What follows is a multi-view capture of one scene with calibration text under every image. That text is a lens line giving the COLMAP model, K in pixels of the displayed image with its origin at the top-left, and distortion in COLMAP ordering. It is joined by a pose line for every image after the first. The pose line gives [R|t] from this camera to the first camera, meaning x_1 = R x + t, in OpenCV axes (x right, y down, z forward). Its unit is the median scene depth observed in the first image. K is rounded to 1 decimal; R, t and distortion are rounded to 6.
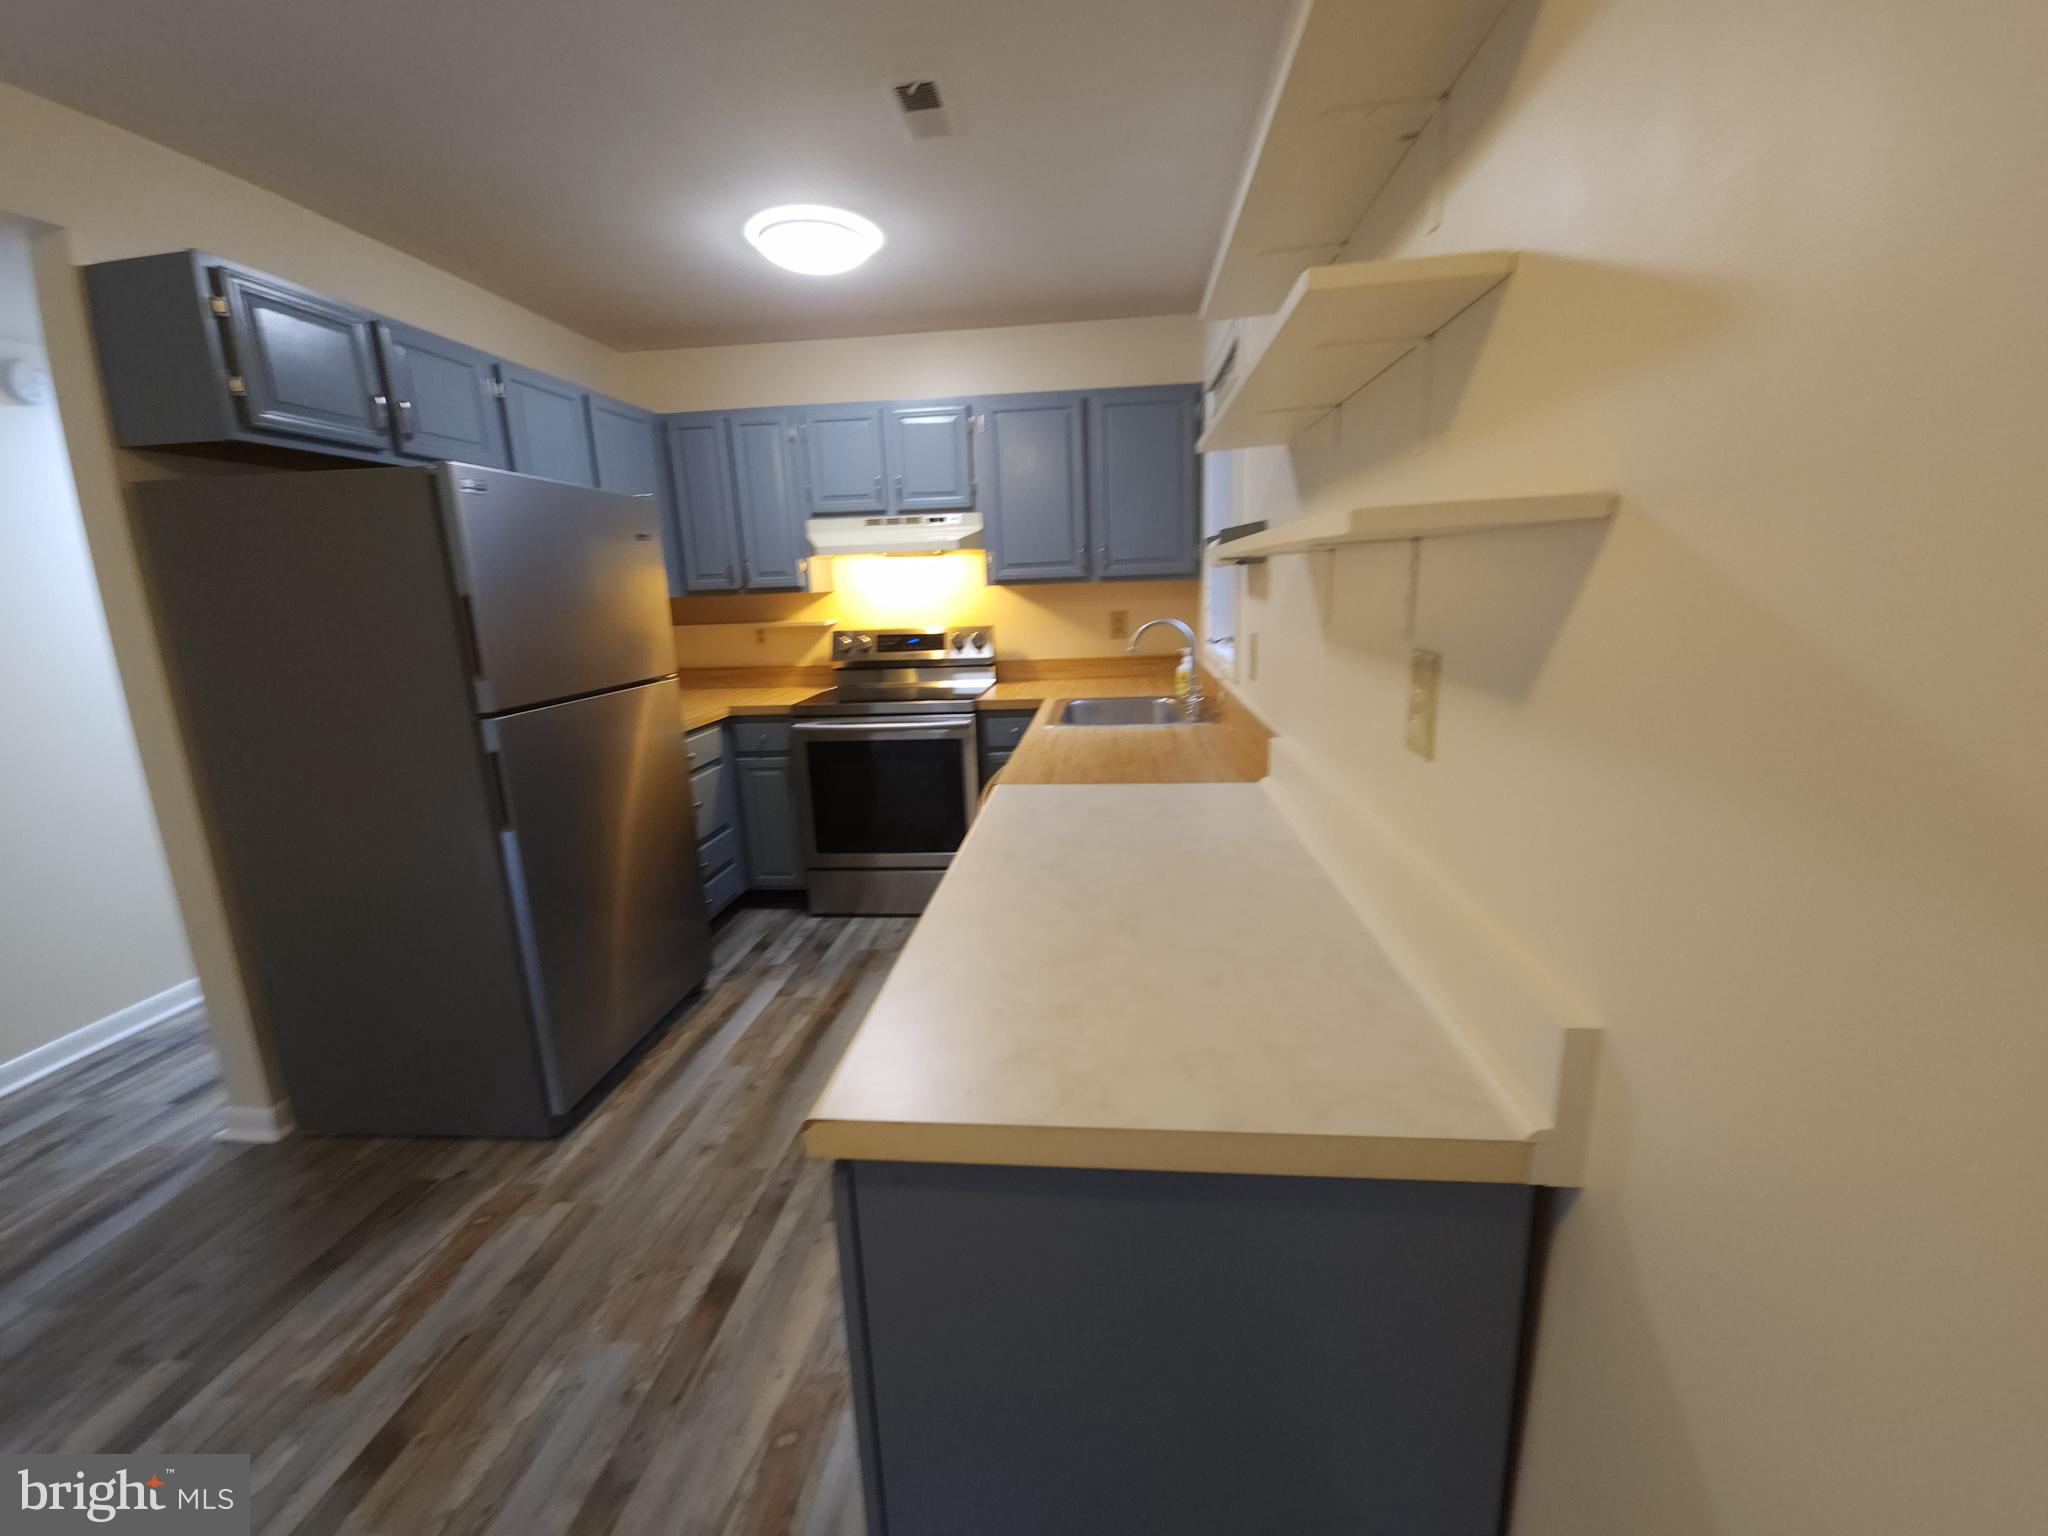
lens RADIAL K [[826.4, 0, 1033.3], [0, 826.4, 762.0], [0, 0, 1]] dist [0.011921, -0.006386]
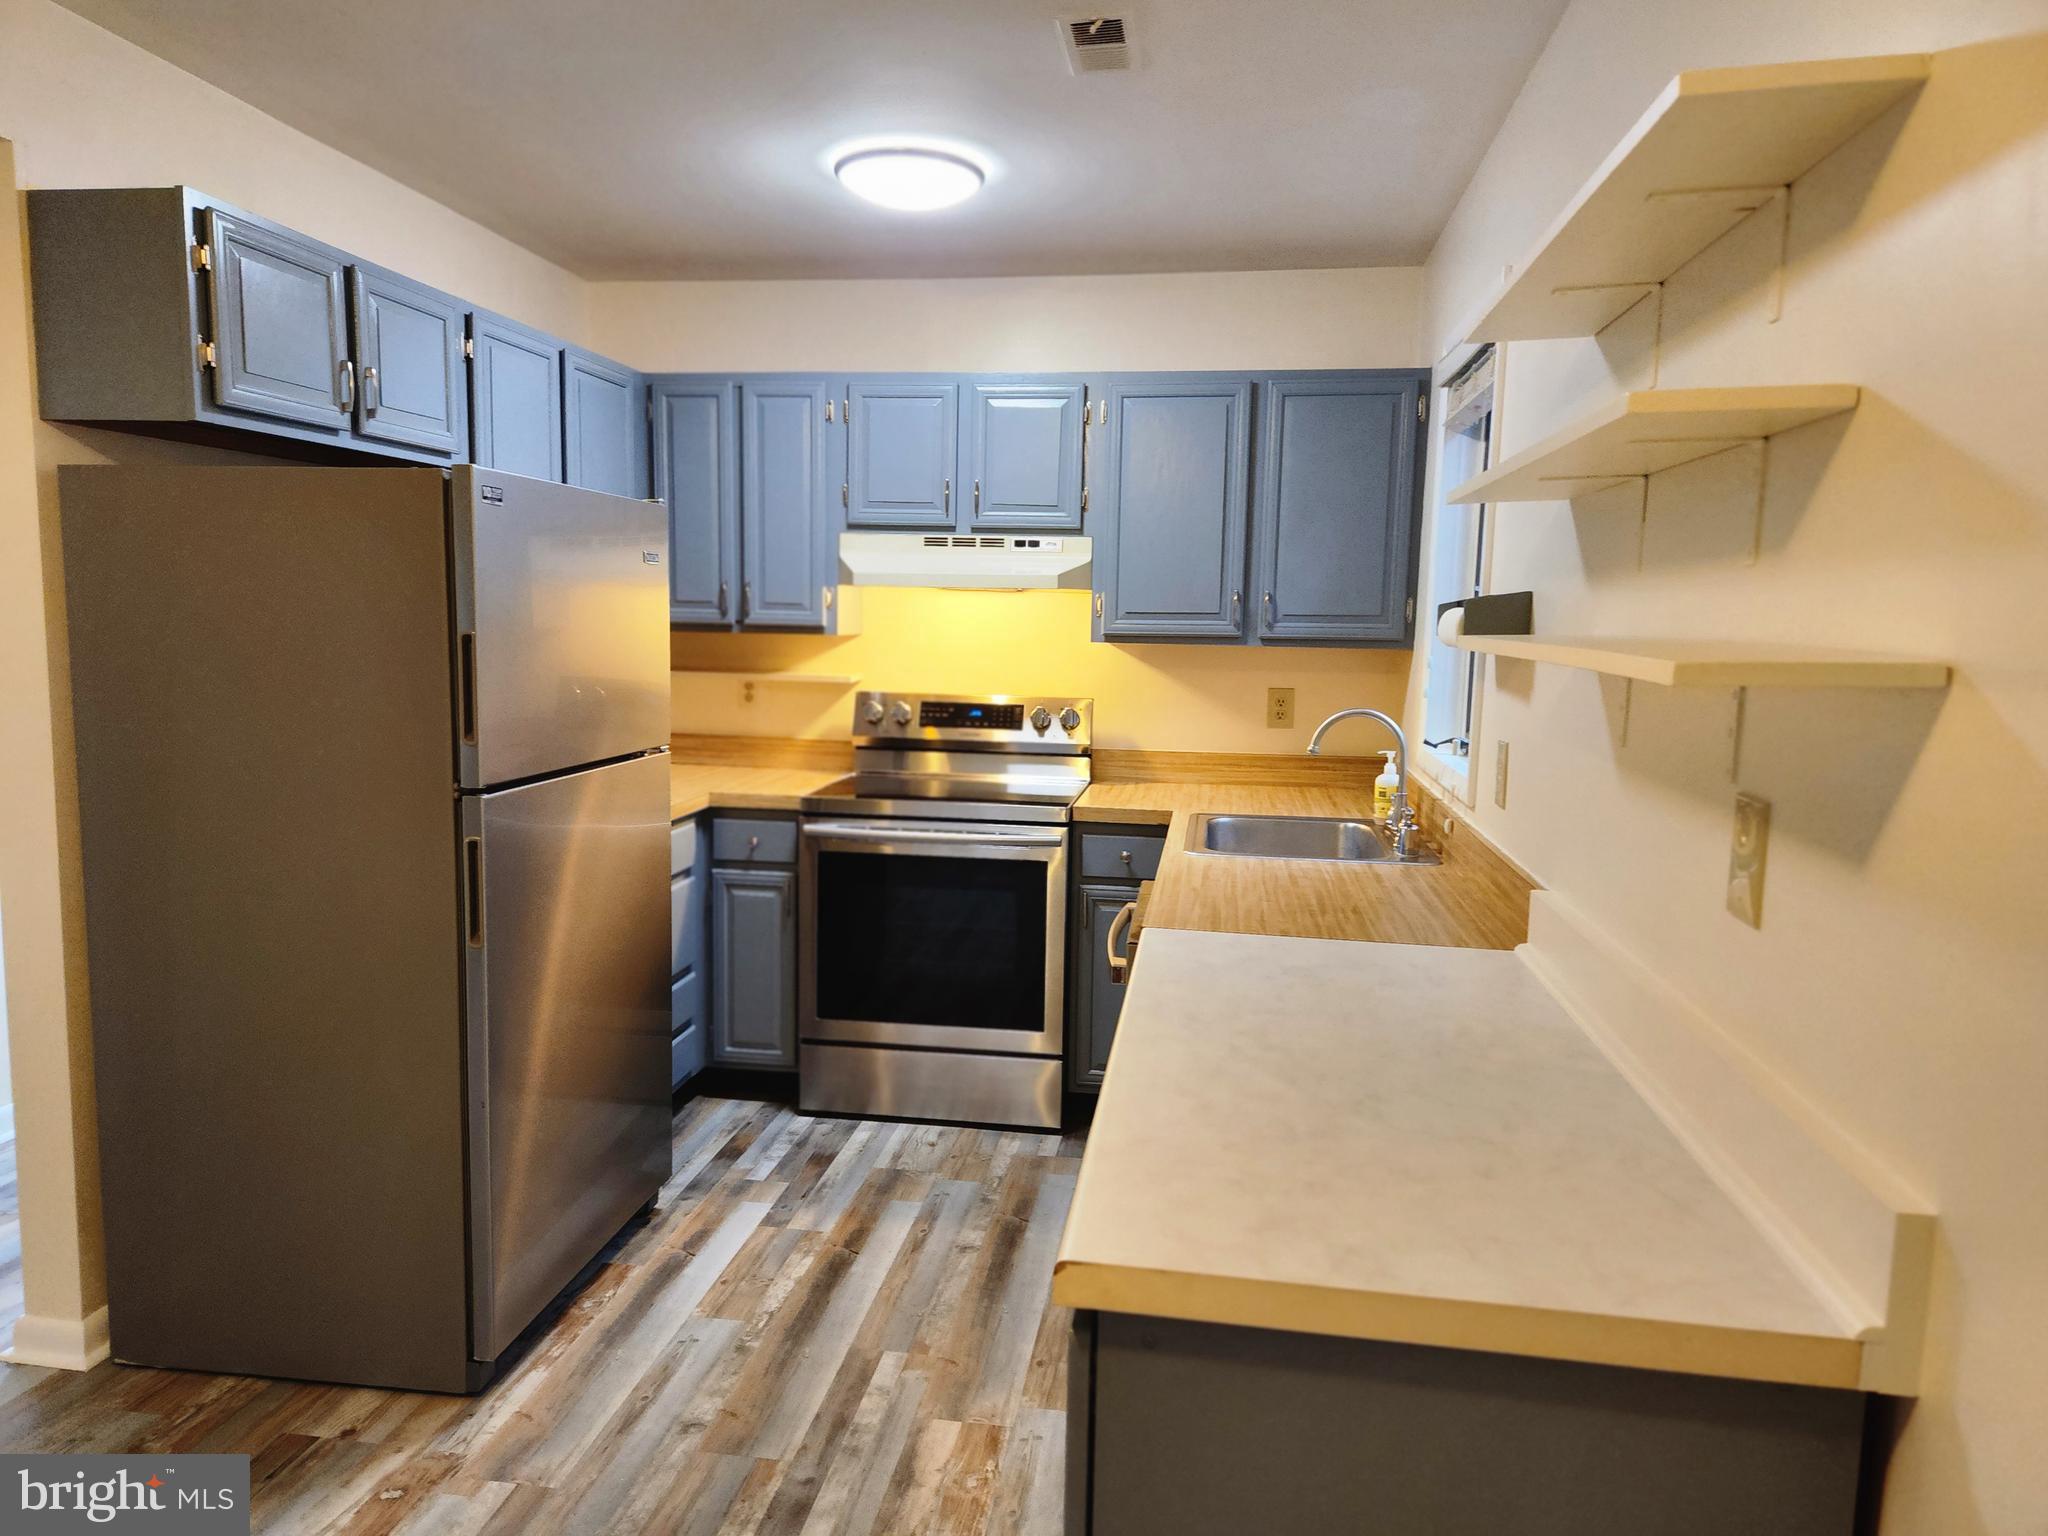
lens RADIAL K [[1369.5, 0, 1013.2], [0, 1369.5, 778.1], [0, 0, 1]] dist [0.073727, -0.058252]
pose [[0.996723, 0.061914, -0.052063, -0.067733], [-0.066467, 0.993645, -0.090838, 0.008412], [0.046108, 0.094001, 0.994504, -0.146865]]
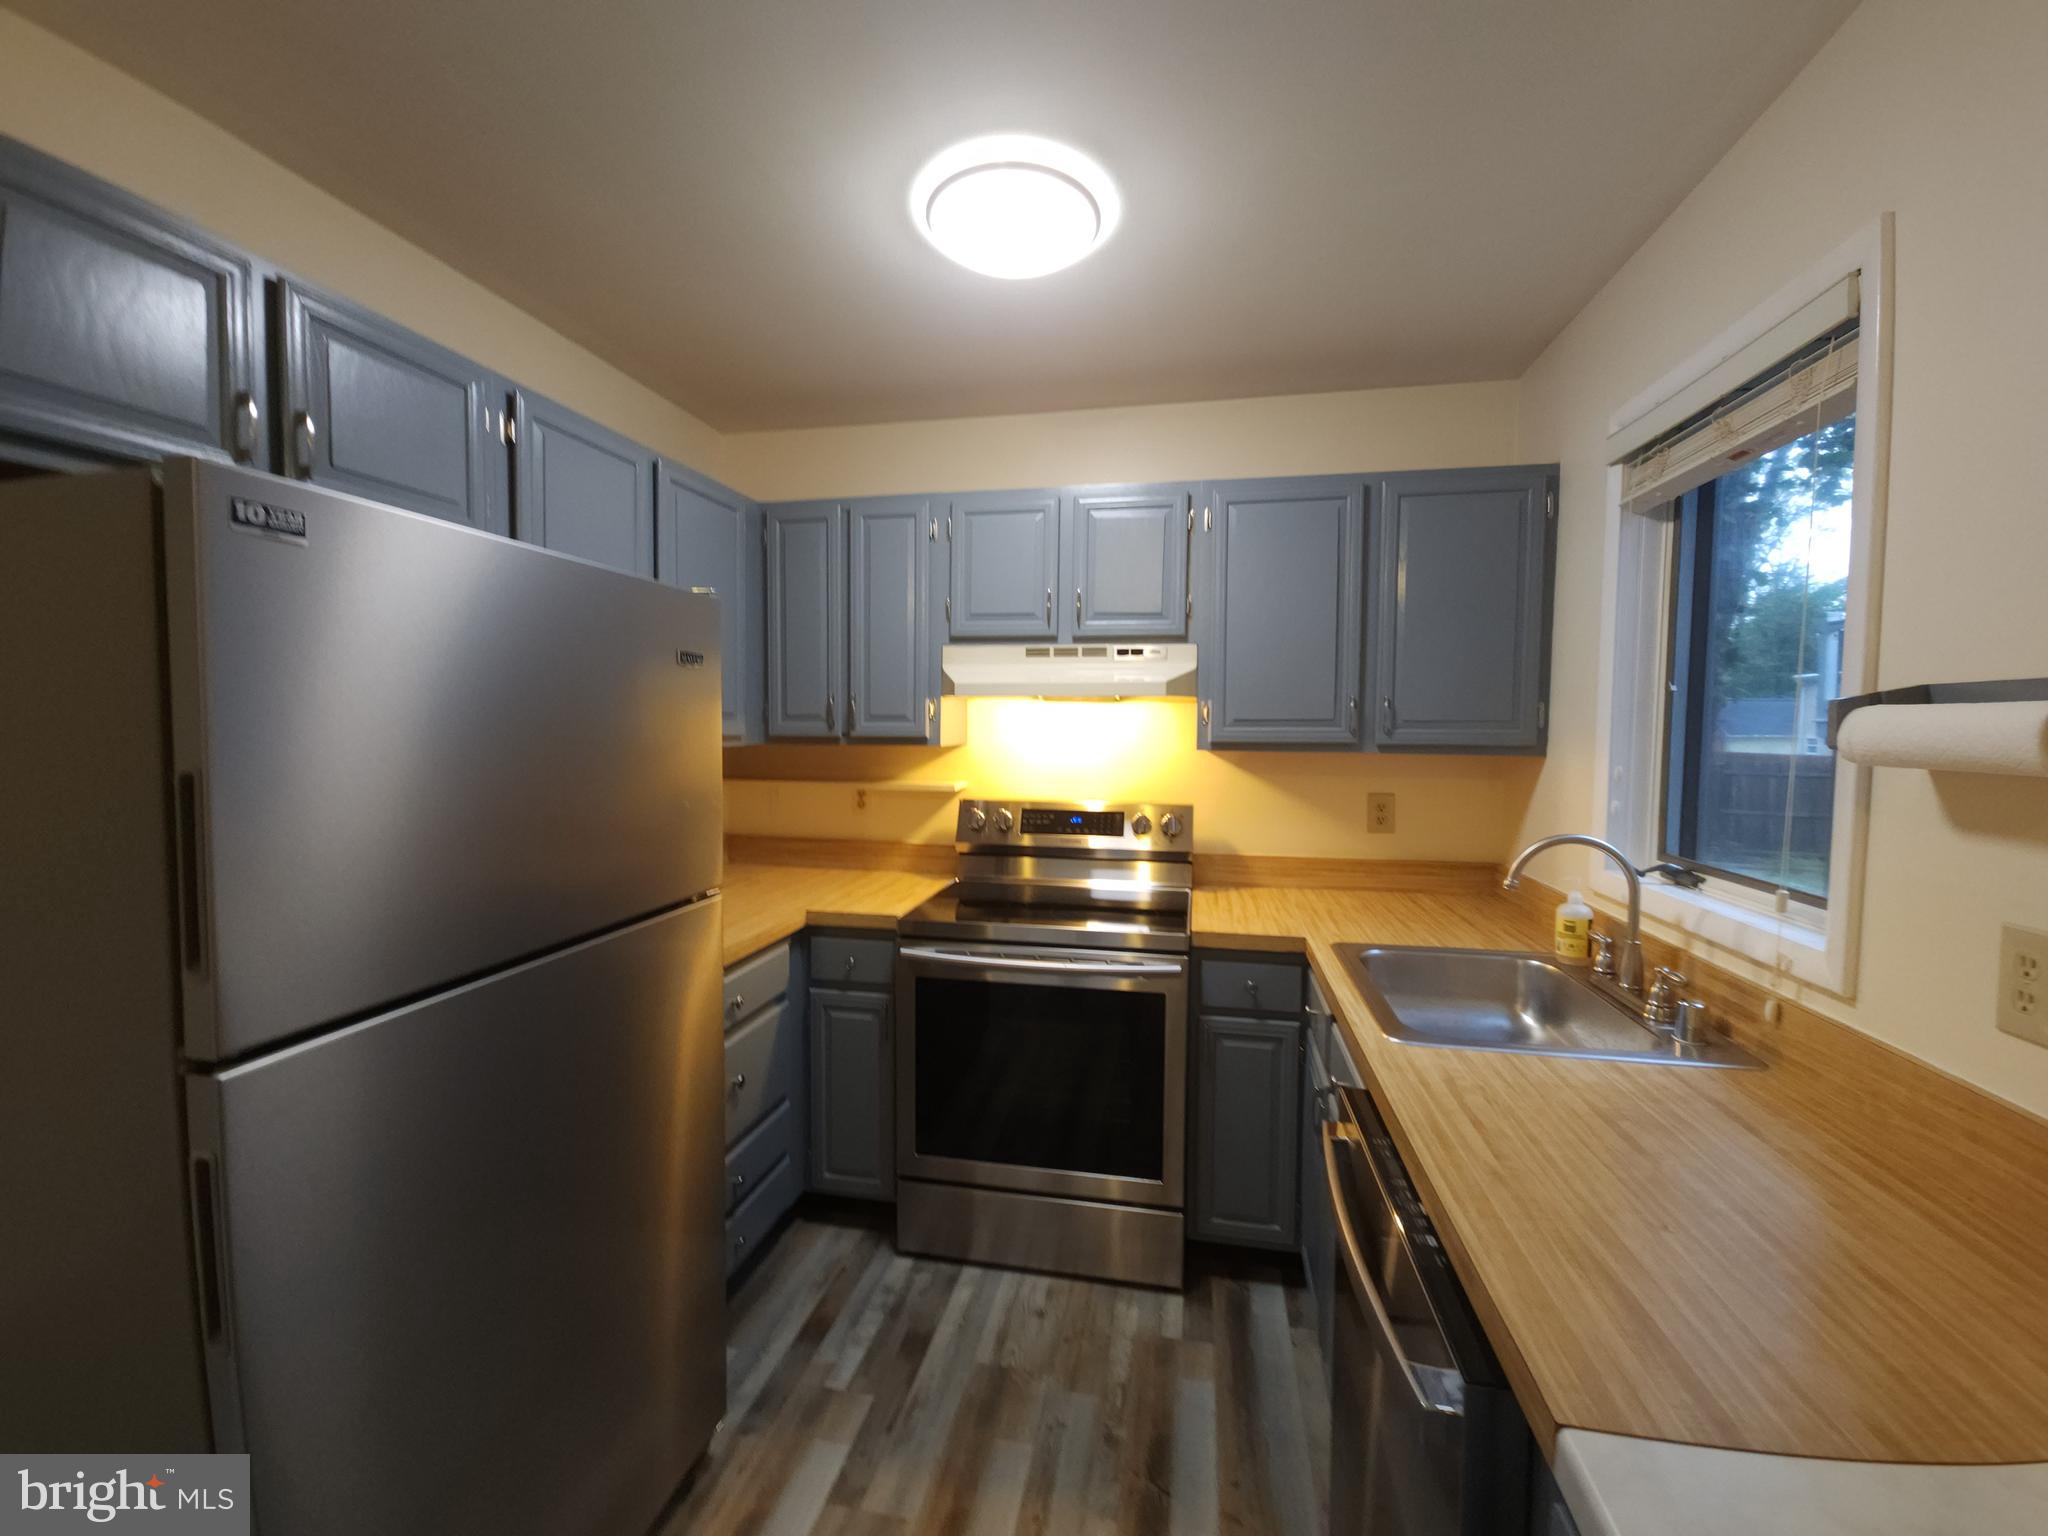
lens RADIAL K [[826.4, 0, 1037.3], [0, 826.4, 765.7], [0, 0, 1]] dist [0.011921, -0.006386]
pose [[0.994216, 0.048439, -0.095851, -0.147176], [-0.063143, 0.985598, -0.156872, -0.105483], [0.086872, 0.162018, 0.982957, 0.402545]]
